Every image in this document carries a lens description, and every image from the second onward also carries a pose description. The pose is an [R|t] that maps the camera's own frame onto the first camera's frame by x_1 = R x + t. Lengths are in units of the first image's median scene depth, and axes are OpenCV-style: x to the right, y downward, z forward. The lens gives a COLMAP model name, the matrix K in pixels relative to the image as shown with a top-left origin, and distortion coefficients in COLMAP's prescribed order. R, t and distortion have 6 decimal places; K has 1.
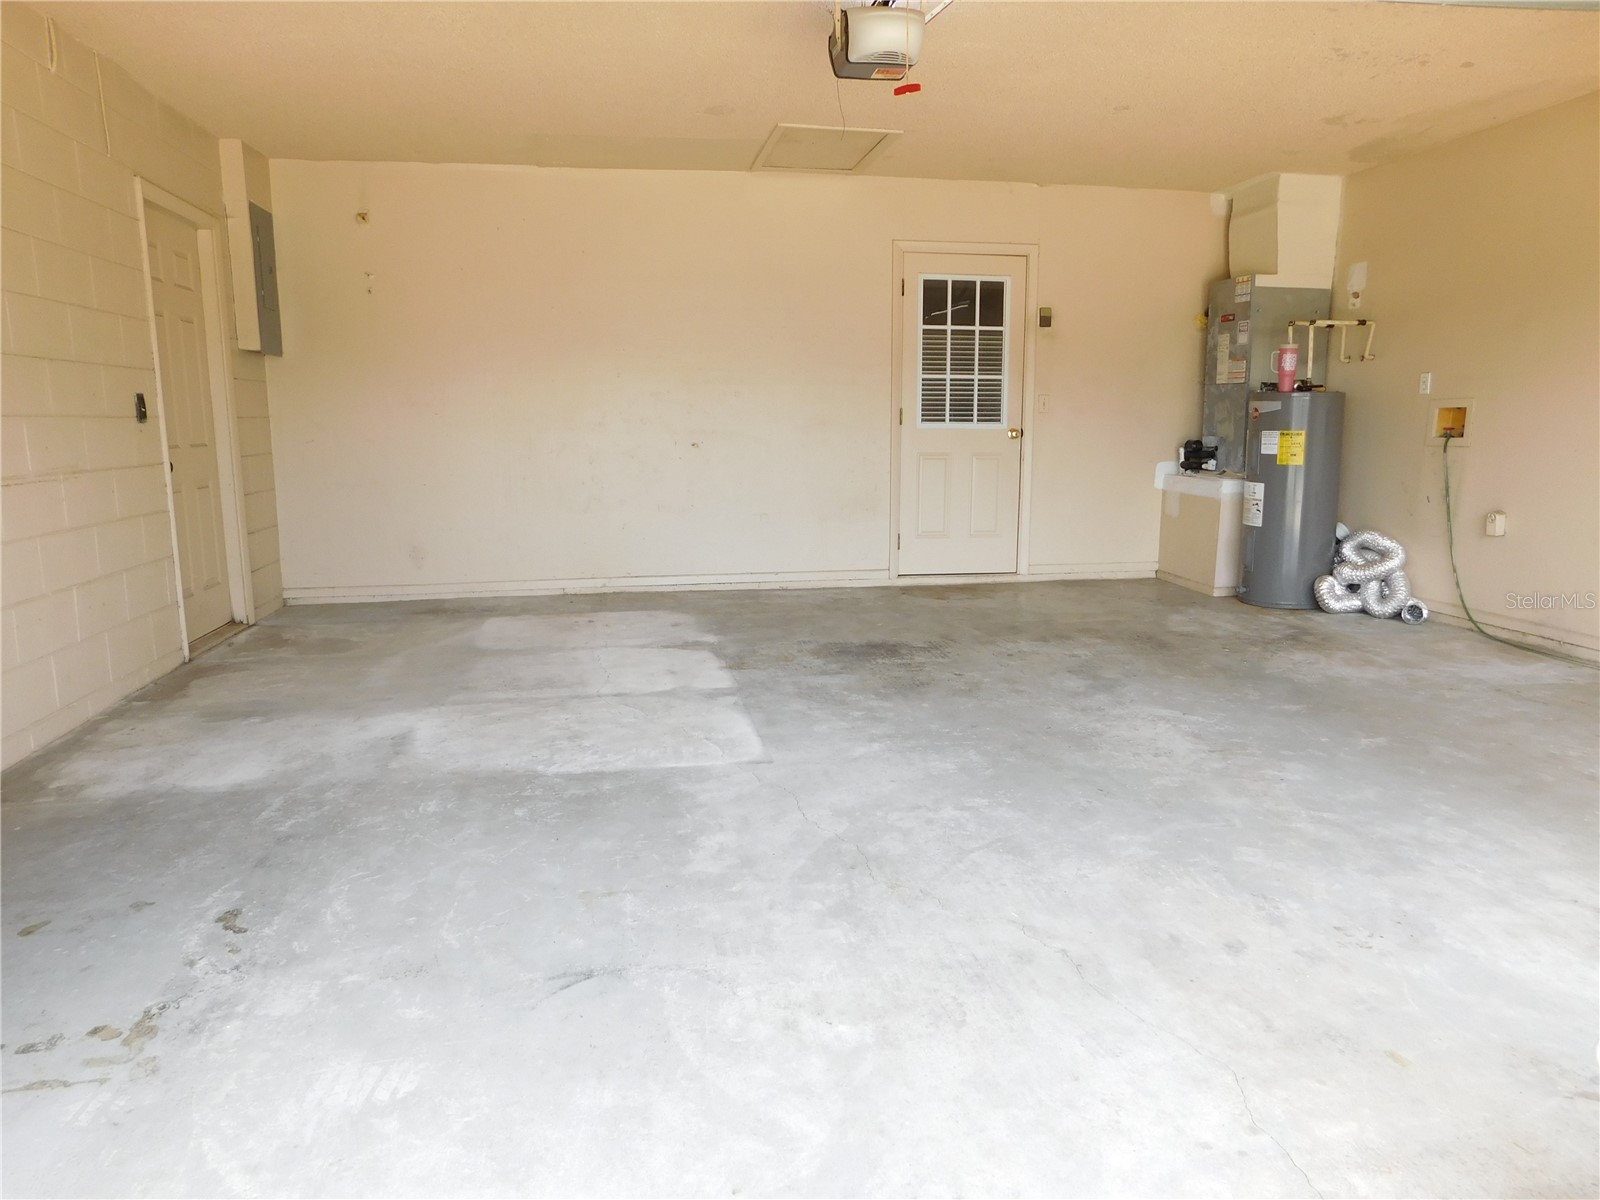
lens RADIAL K [[1064.4, 0, 791.6], [0, 1064.4, 596.1], [0, 0, 1]] dist [-0.039141, 0.028533]
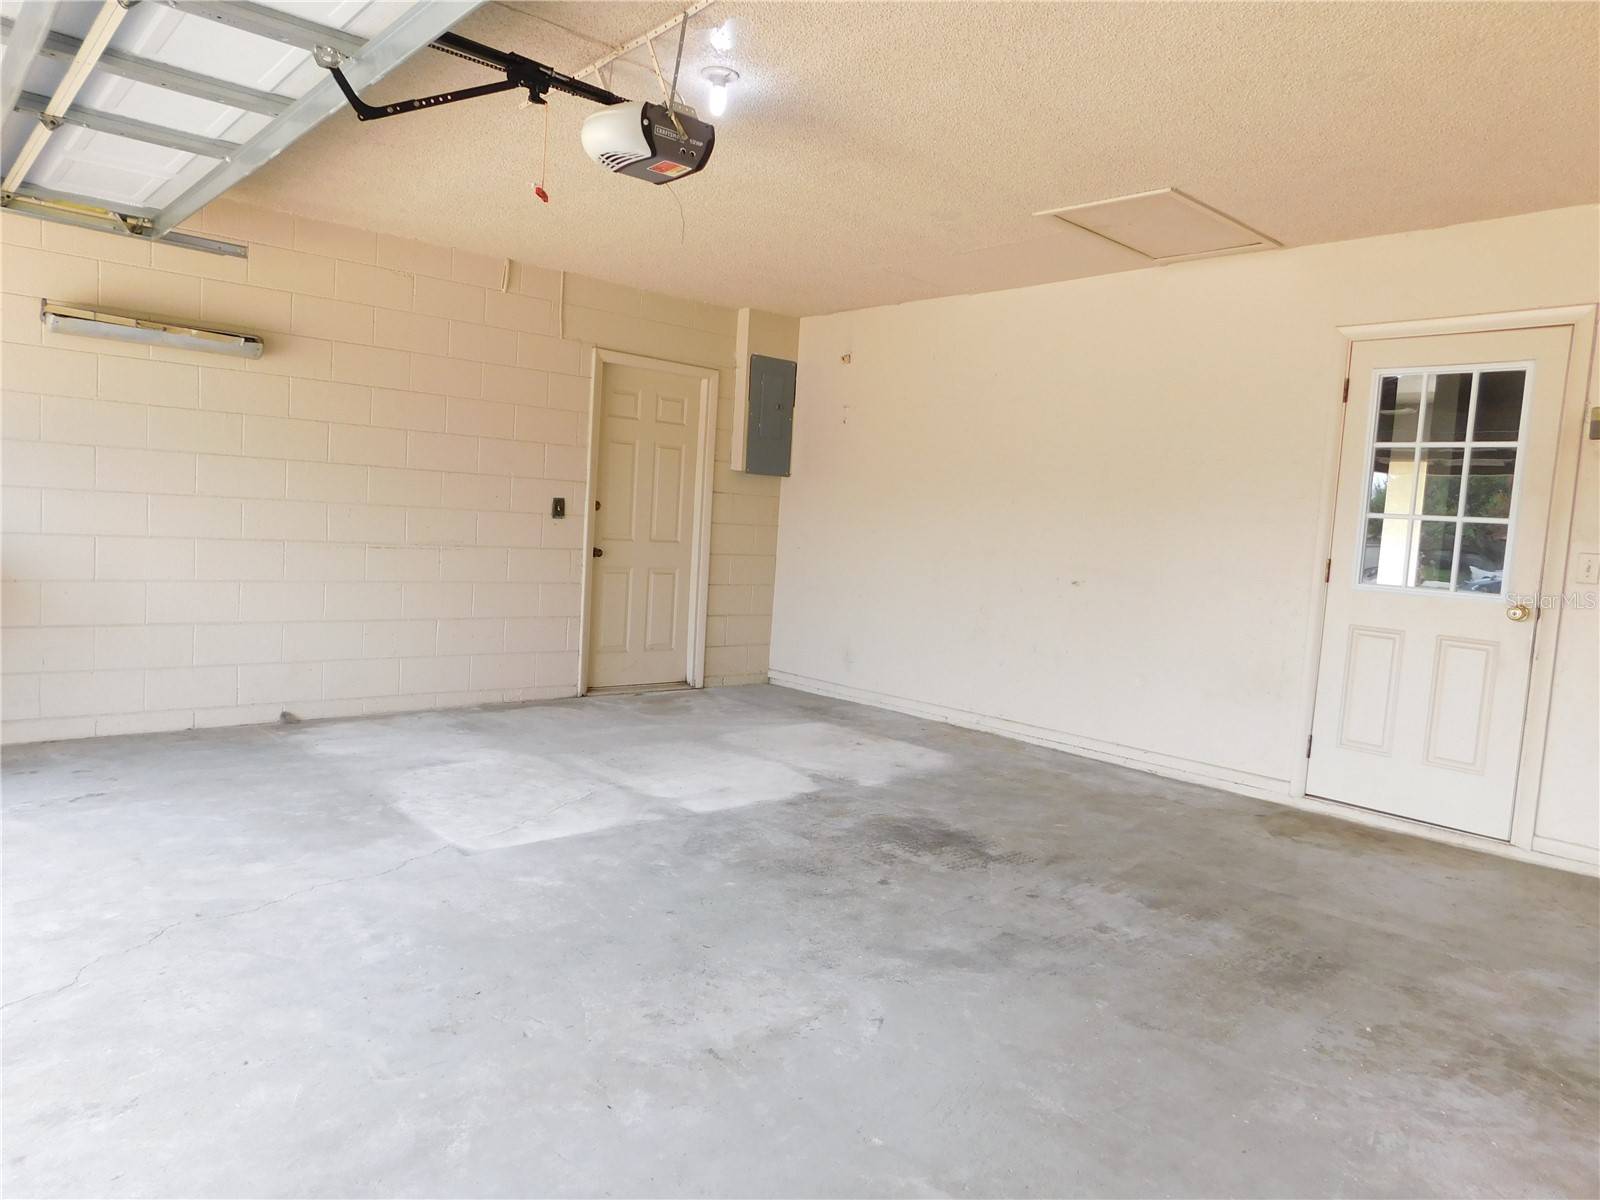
lens RADIAL K [[1064.4, 0, 795.2], [0, 1064.4, 610.1], [0, 0, 1]] dist [-0.039141, 0.028533]
pose [[0.544332, 0.108232, -0.831859, 0.879846], [-0.203026, 0.979158, -0.005454, -0.120583], [0.813931, 0.171858, 0.554961, 0.586382]]
